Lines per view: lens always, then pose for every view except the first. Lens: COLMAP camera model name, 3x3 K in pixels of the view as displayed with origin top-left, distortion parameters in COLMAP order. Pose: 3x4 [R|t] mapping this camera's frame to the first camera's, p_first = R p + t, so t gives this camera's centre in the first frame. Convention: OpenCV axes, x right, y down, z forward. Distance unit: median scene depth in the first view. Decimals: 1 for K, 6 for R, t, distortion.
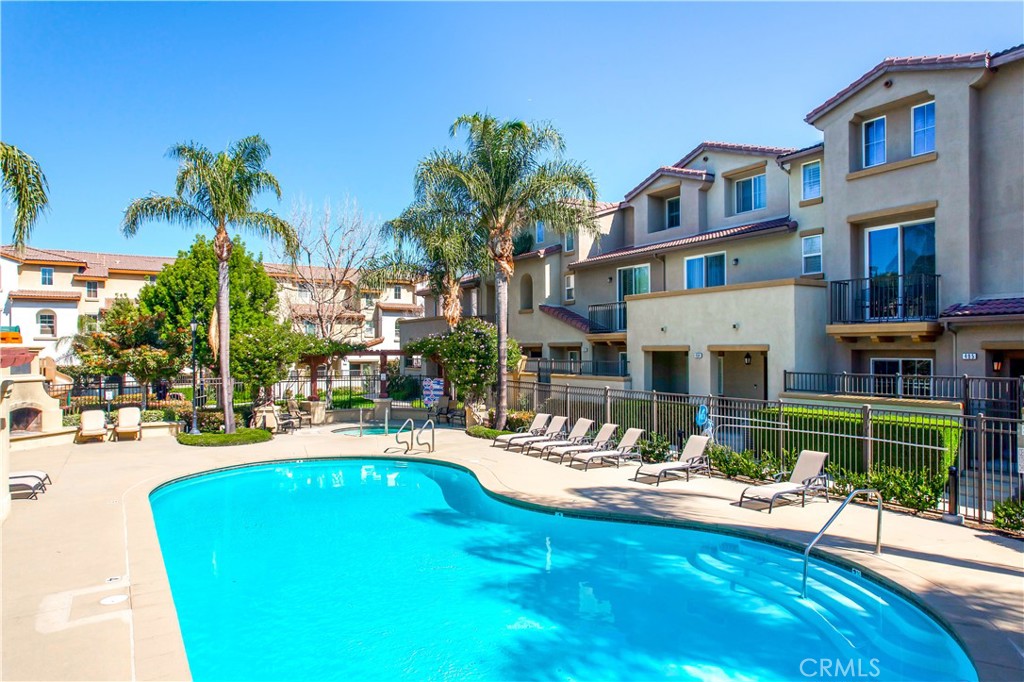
lens RADIAL K [[661.0, 0, 502.3], [0, 661.0, 343.5], [0, 0, 1]] dist [-0.054630, 0.048403]
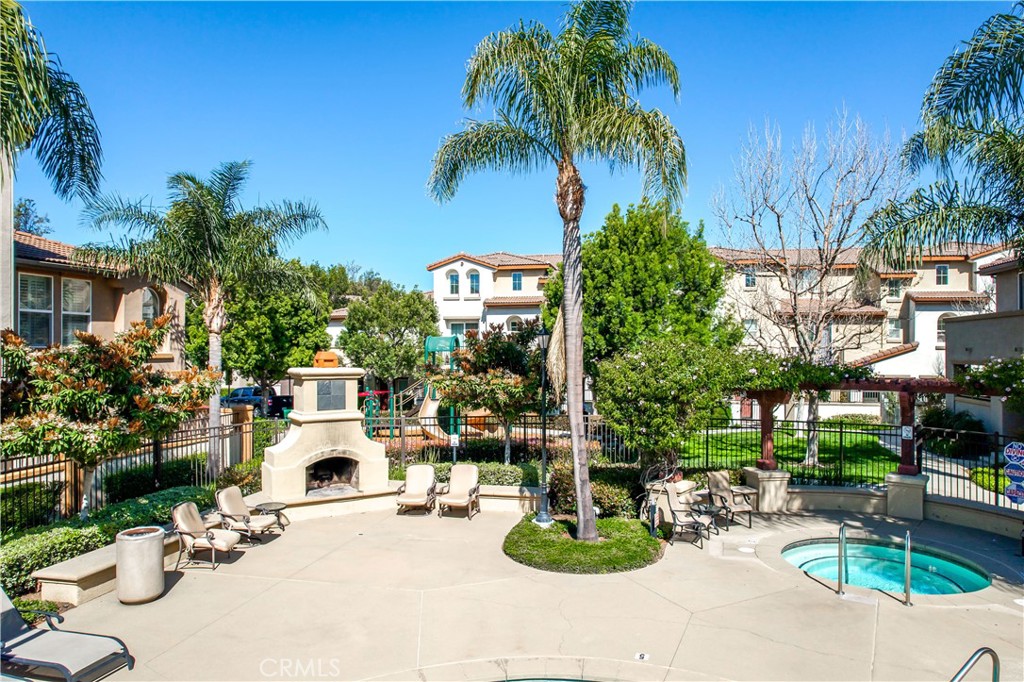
lens RADIAL K [[661.0, 0, 518.9], [0, 661.0, 355.3], [0, 0, 1]] dist [-0.054630, 0.048403]
pose [[0.743190, 0.009649, -0.669011, -0.064546], [0.003717, 0.999821, 0.018549, -0.018359], [0.669070, -0.016272, 0.743021, 0.408413]]
